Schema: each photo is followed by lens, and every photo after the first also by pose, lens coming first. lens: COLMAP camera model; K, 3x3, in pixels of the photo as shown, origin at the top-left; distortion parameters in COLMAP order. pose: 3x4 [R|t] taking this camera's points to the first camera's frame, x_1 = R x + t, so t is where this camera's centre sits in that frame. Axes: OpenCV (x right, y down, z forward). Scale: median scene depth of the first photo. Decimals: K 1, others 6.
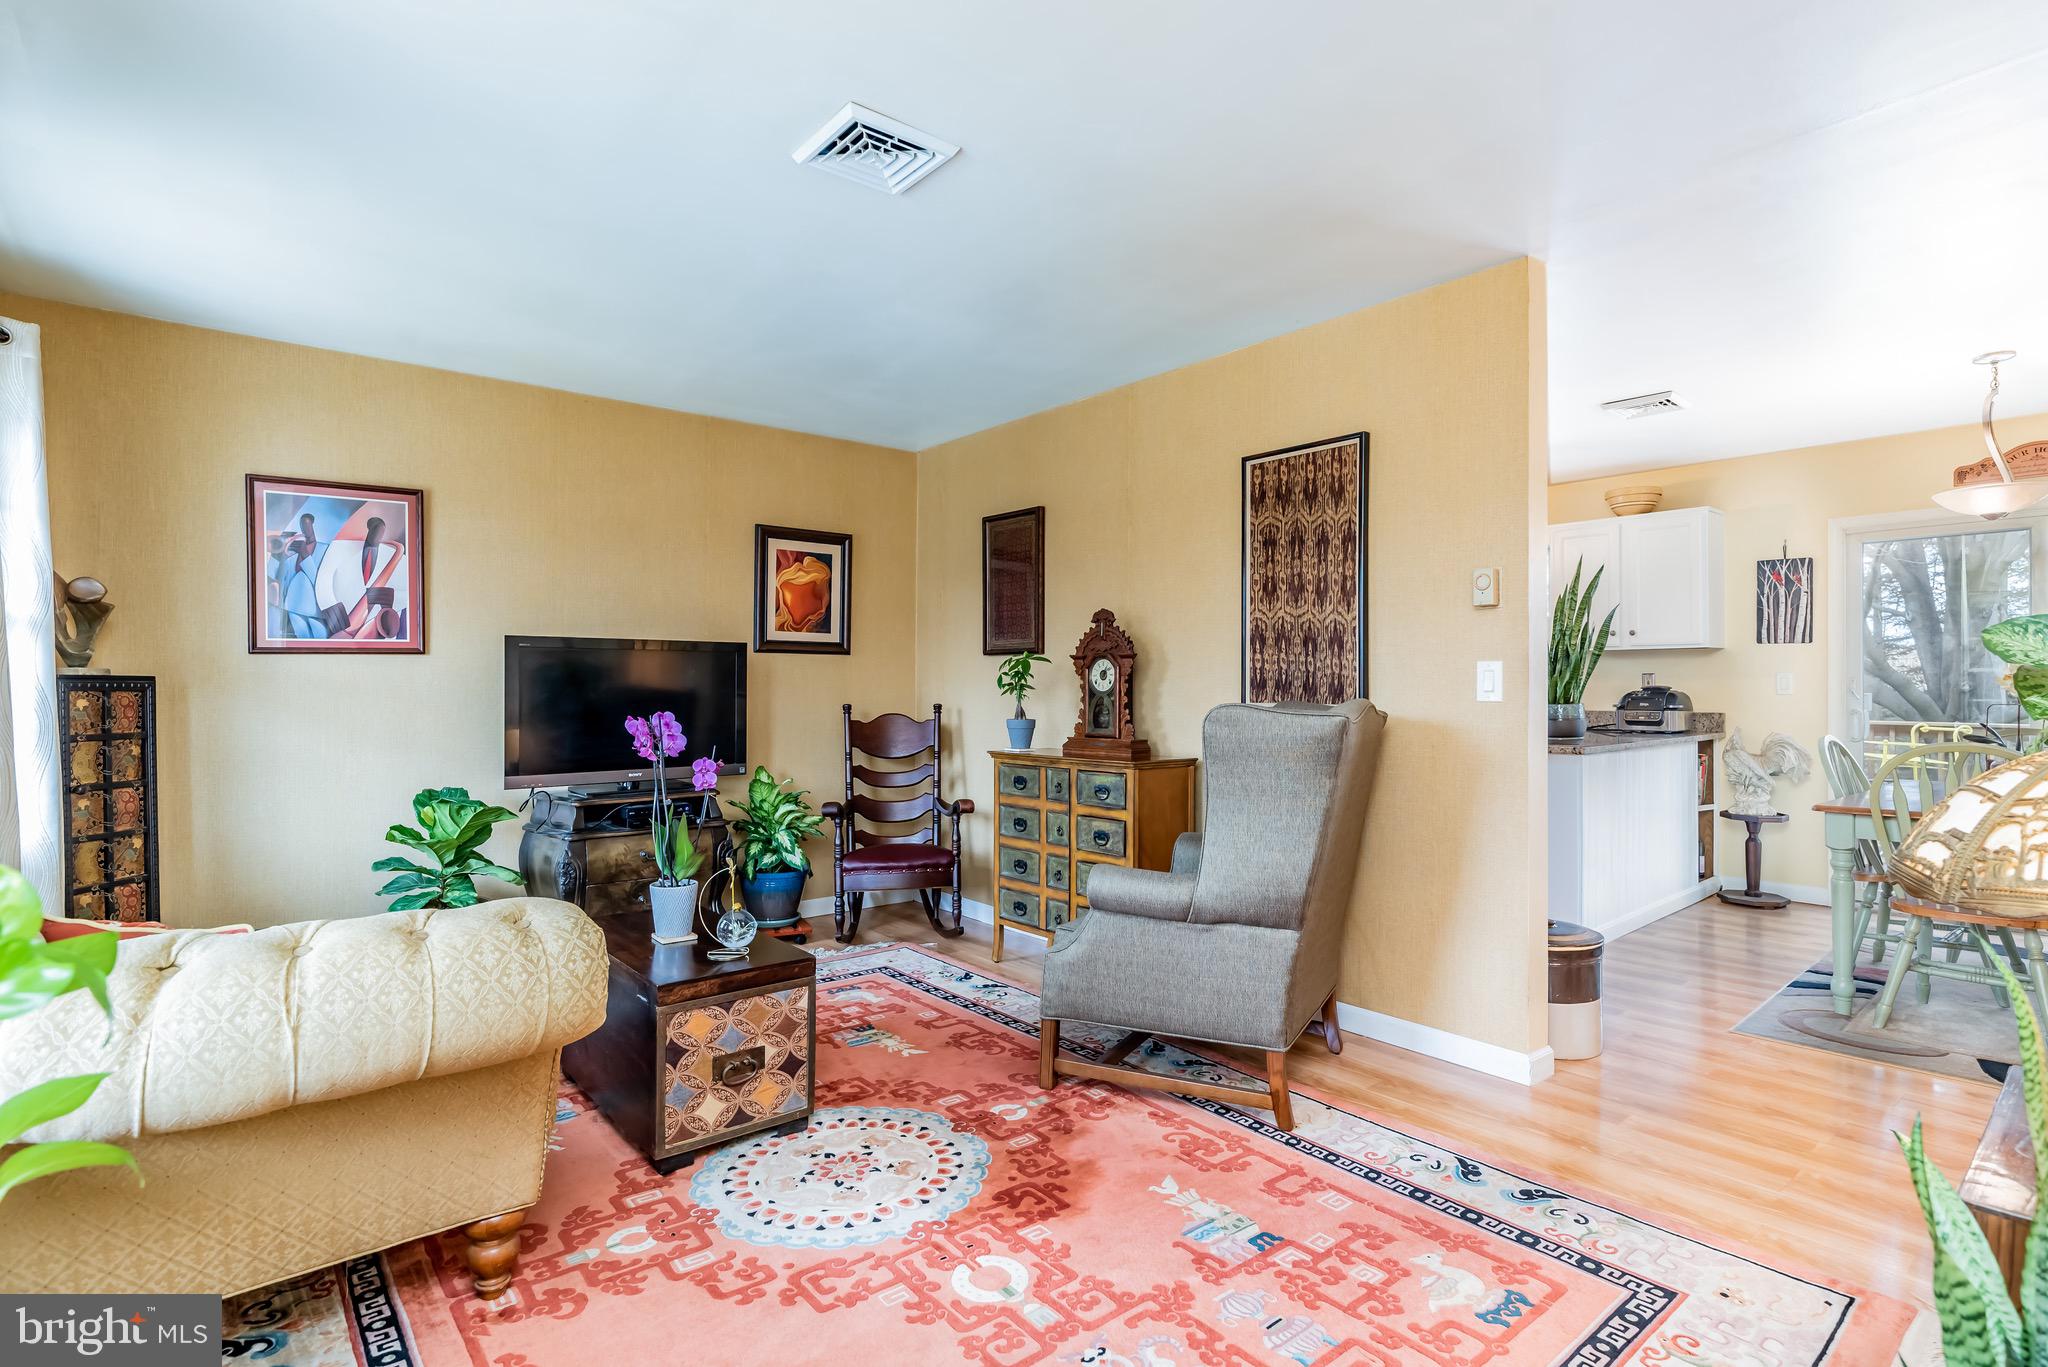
lens RADIAL K [[1004.9, 0, 1047.5], [0, 1004.9, 685.3], [0, 0, 1]] dist [-0.000894, -0.000351]
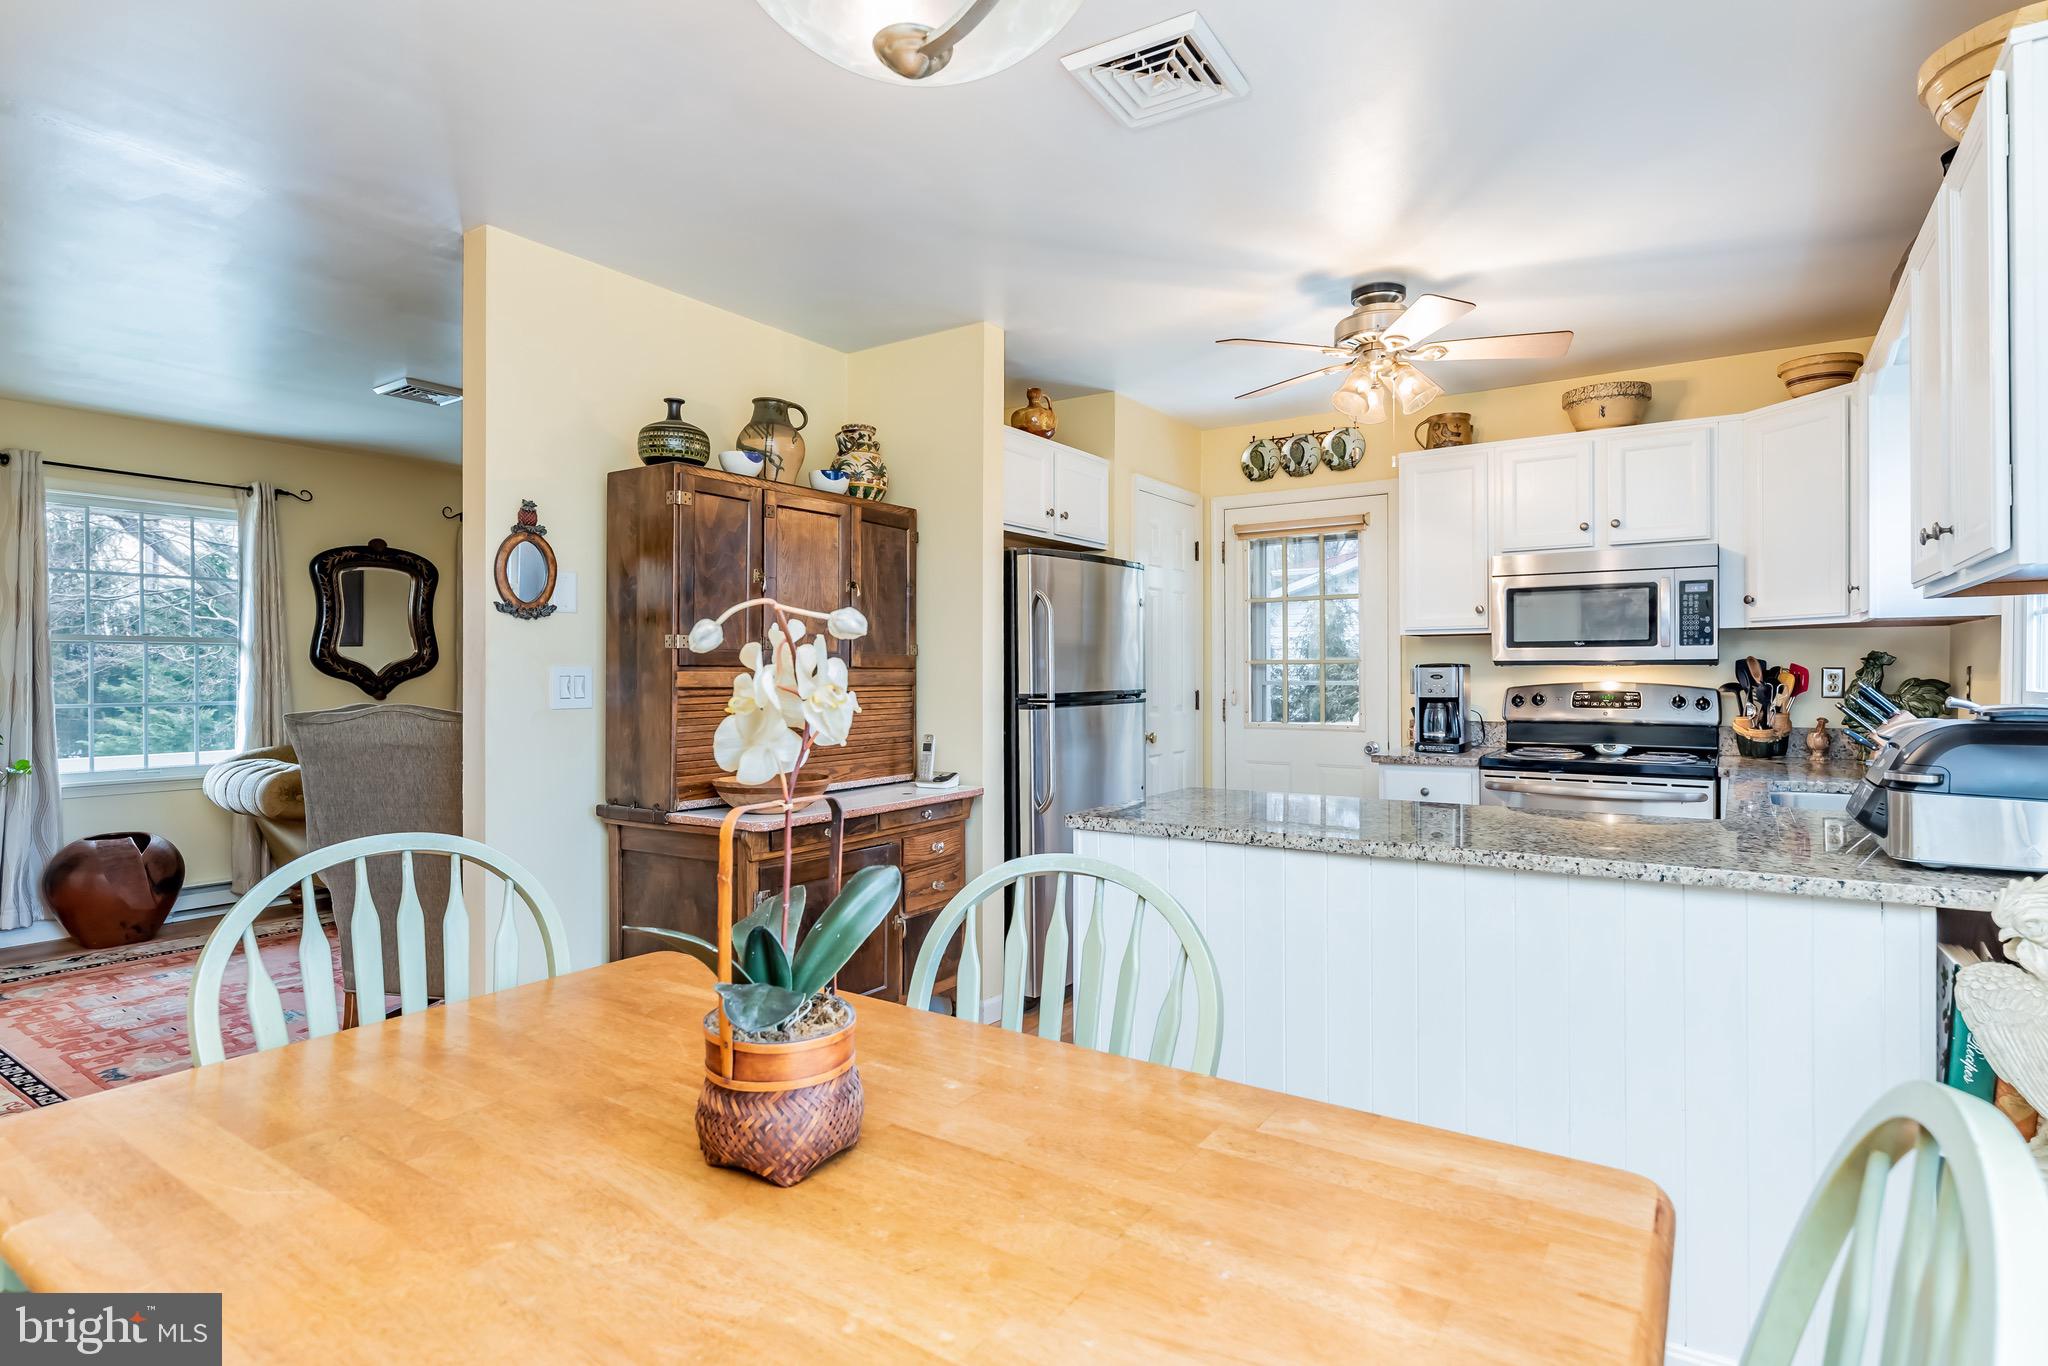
lens RADIAL K [[1046.8, 0, 1051.0], [0, 1046.8, 677.4], [0, 0, 1]] dist [-0.001769, 0.000527]
pose [[0.279409, 0.003460, -0.960166, 1.204646], [0.000390, 0.999993, 0.003717, -0.012929], [0.960172, -0.001413, 0.279406, 0.956320]]
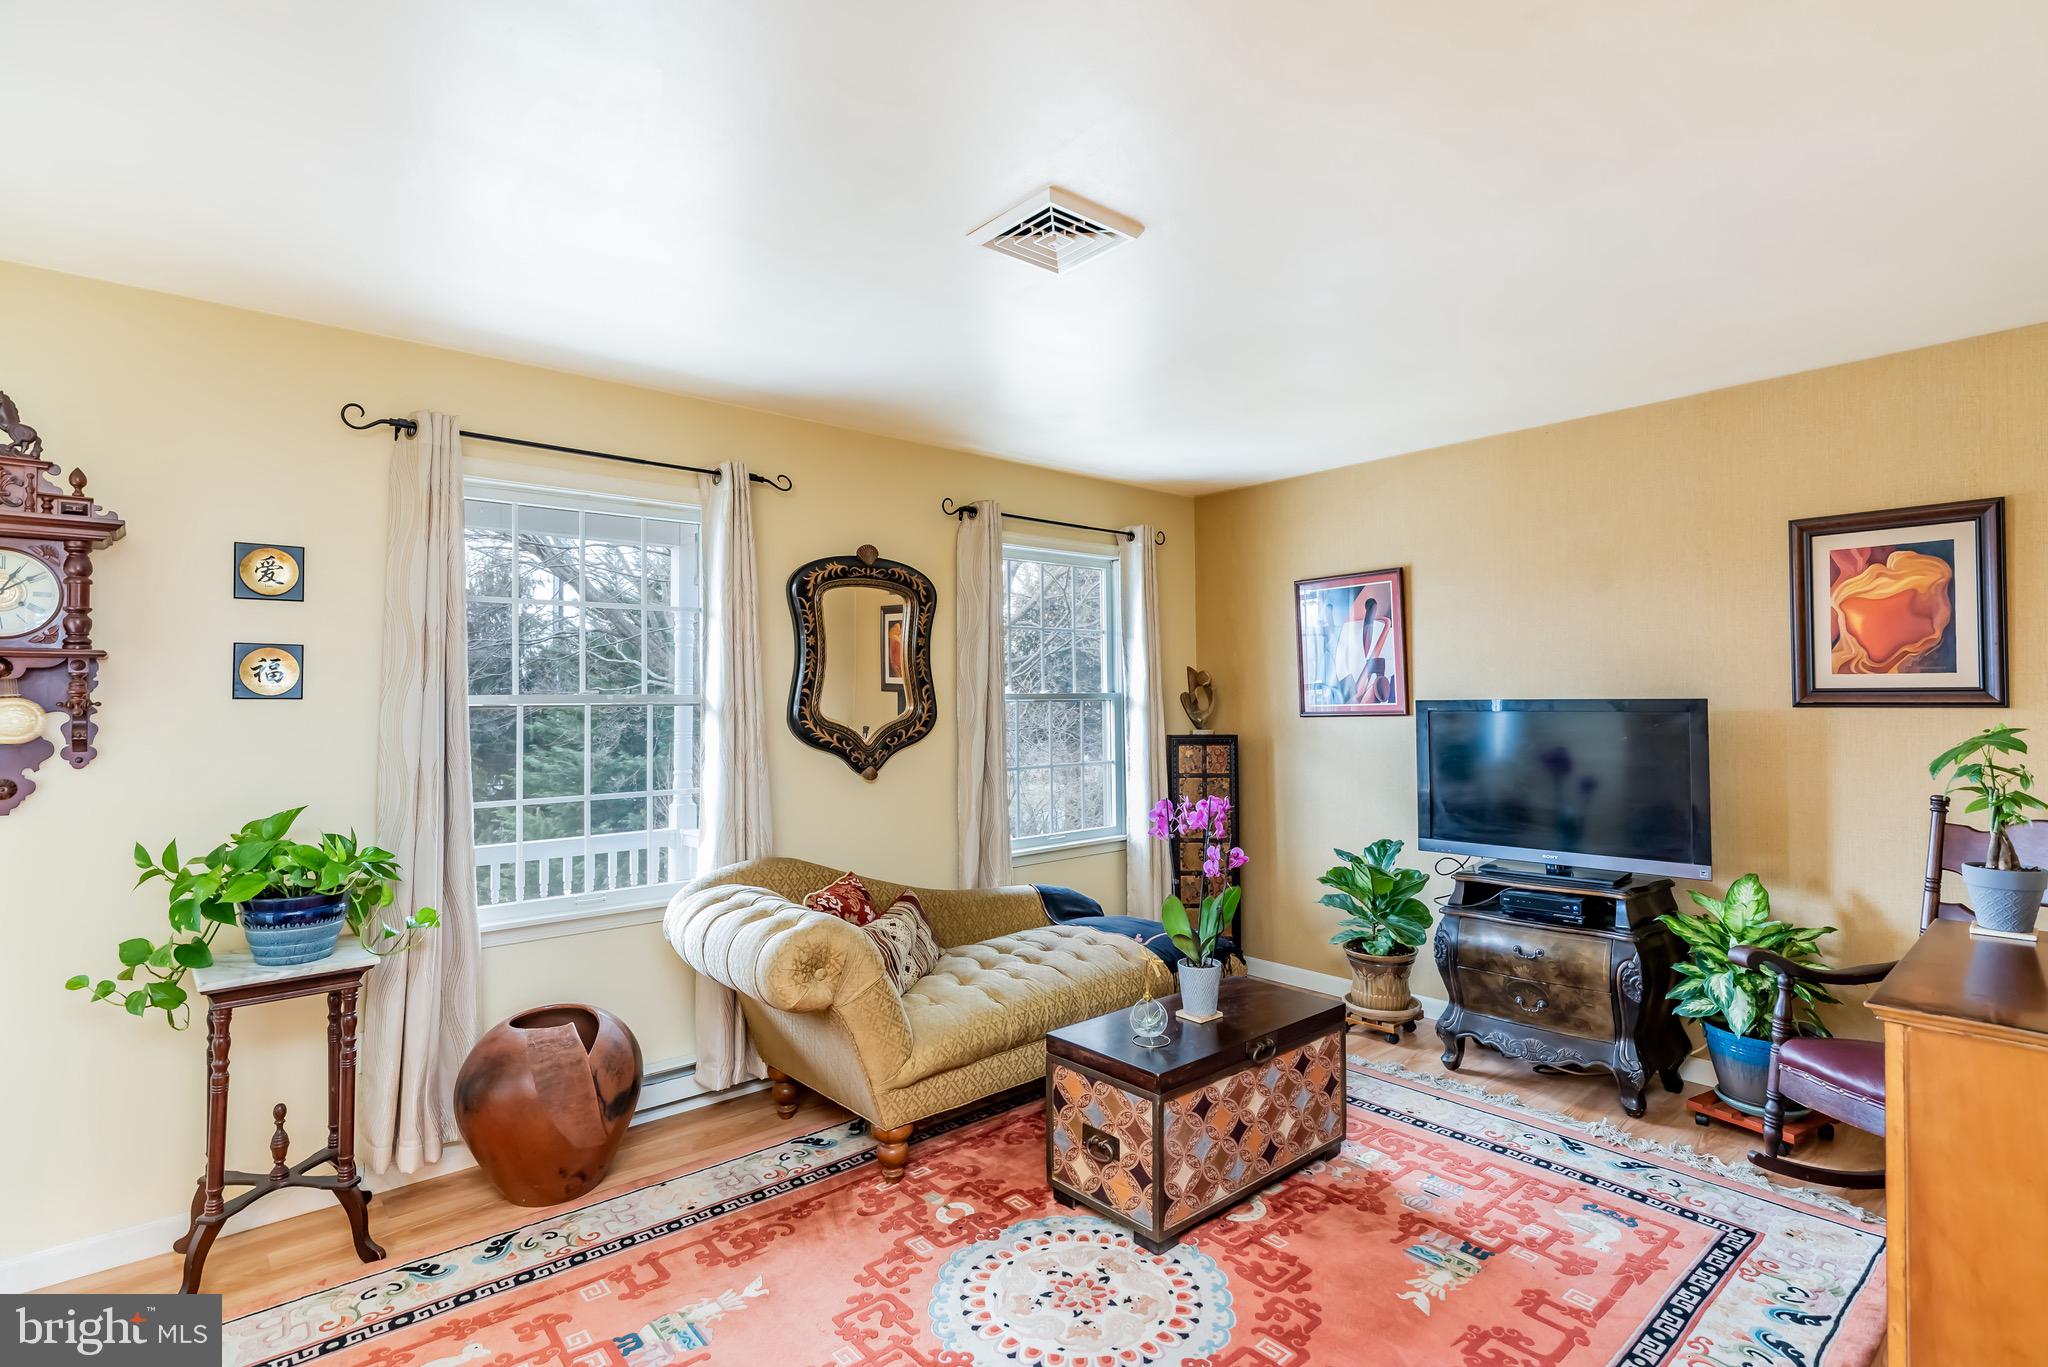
lens RADIAL K [[1004.0, 0, 1045.0], [0, 1004.0, 679.7], [0, 0, 1]] dist [0.000475, 0.000540]
pose [[0.029744, -0.020496, -0.999347, 0.477559], [0.008808, 0.999756, -0.020242, -0.053021], [0.999519, -0.008200, 0.029917, 0.588817]]
